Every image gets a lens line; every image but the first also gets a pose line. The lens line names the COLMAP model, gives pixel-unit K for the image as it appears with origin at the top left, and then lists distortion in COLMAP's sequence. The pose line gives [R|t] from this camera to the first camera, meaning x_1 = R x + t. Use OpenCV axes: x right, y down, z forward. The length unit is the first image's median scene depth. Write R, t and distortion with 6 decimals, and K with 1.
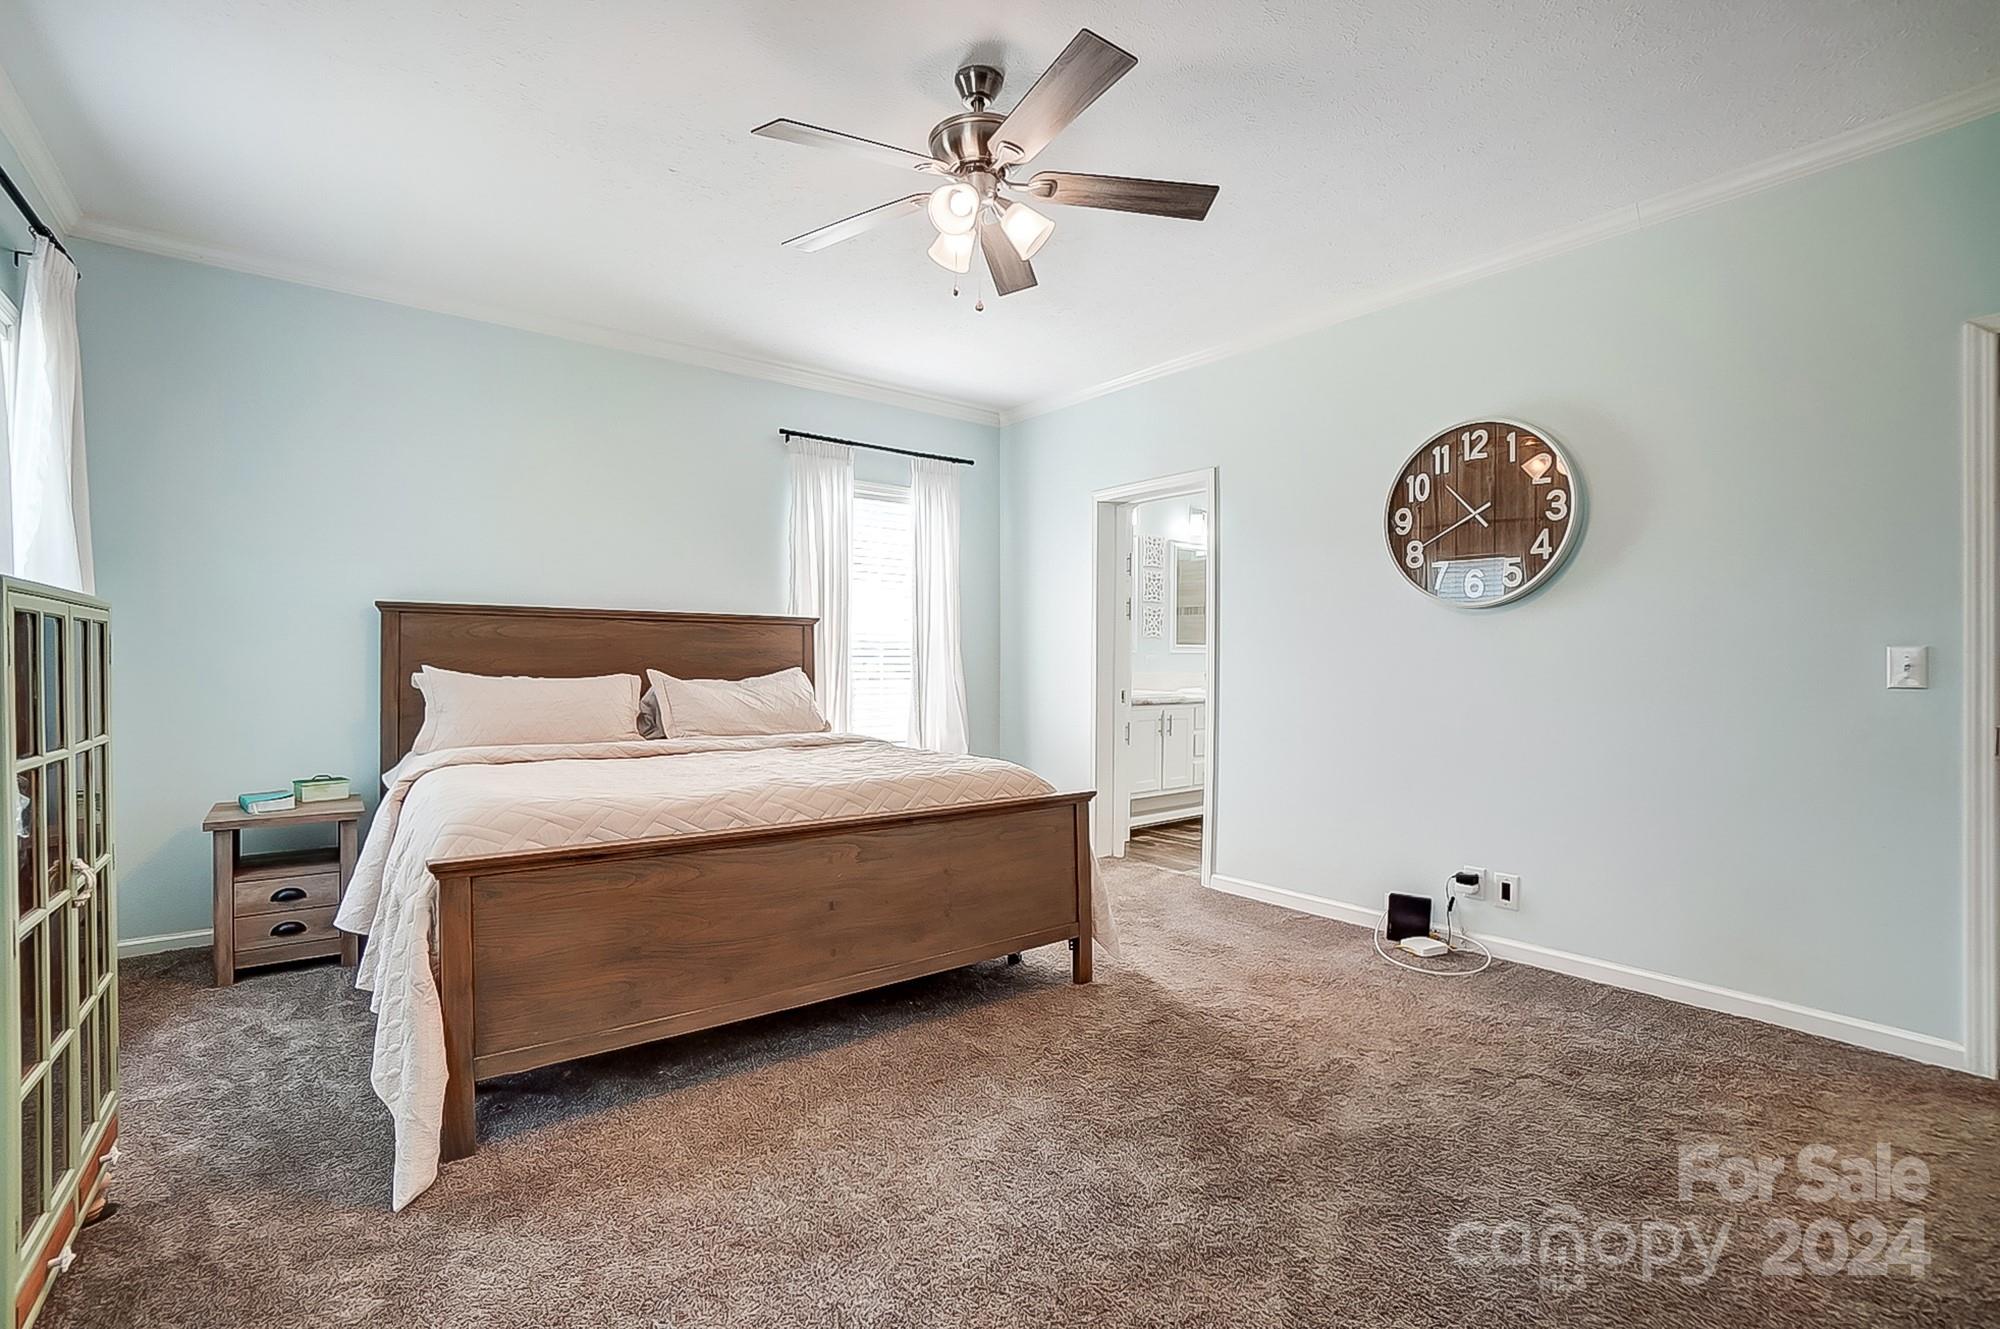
lens RADIAL K [[923.7, 0, 1000.0], [0, 923.7, 664.5], [0, 0, 1]] dist [-0.047445, 0.024666]
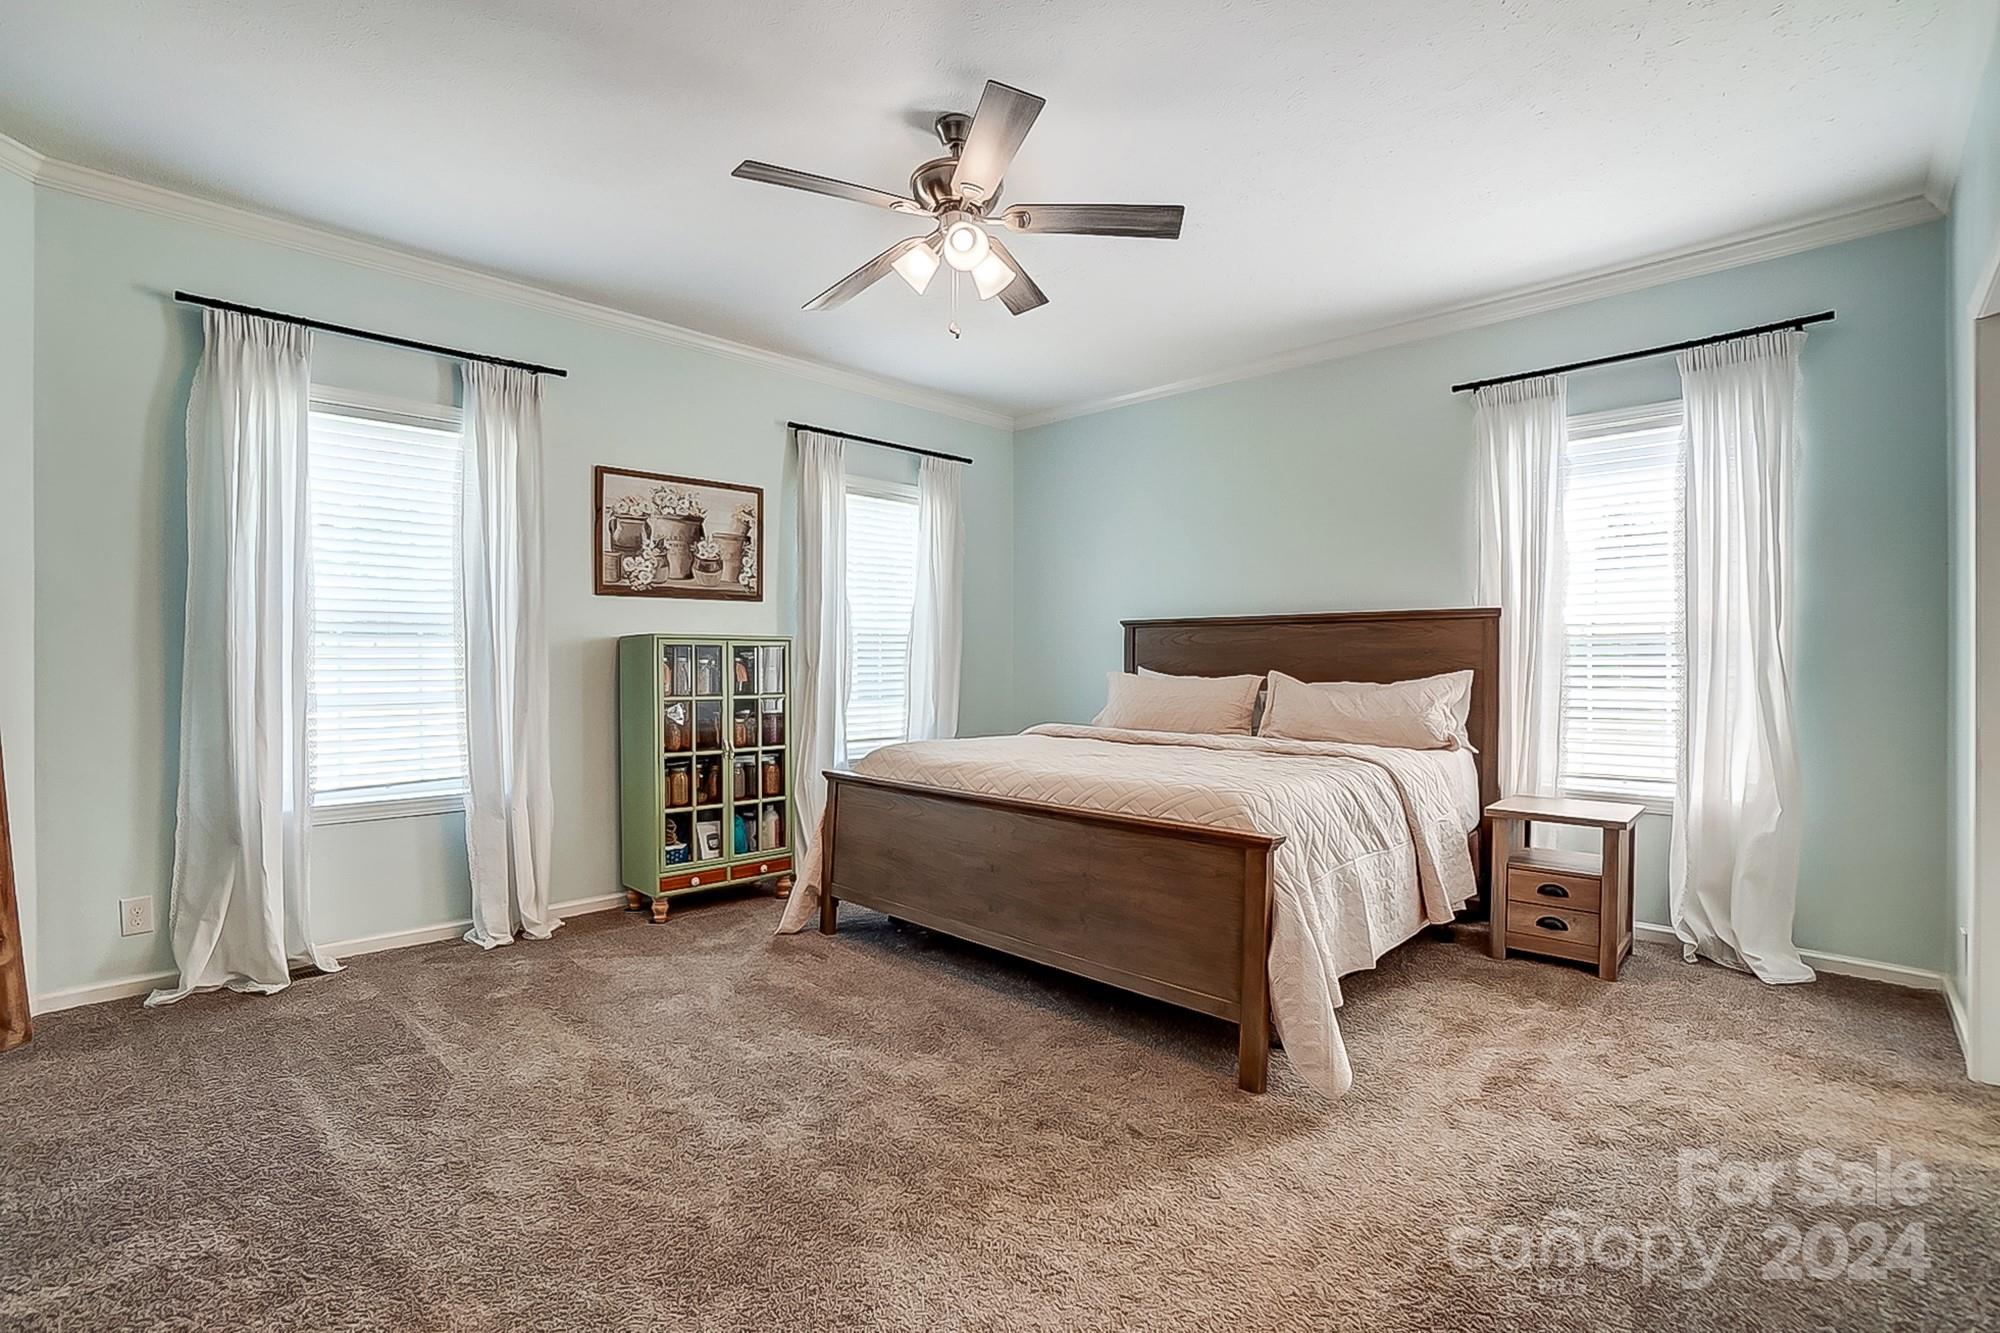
lens RADIAL K [[923.7, 0, 1000.0], [0, 923.7, 666.5], [0, 0, 1]] dist [-0.047445, 0.024666]
pose [[0.108051, -0.004356, -0.994136, 0.669465], [-0.003539, 0.999982, -0.004767, 0.007143], [0.994139, 0.004034, 0.108034, 0.599917]]
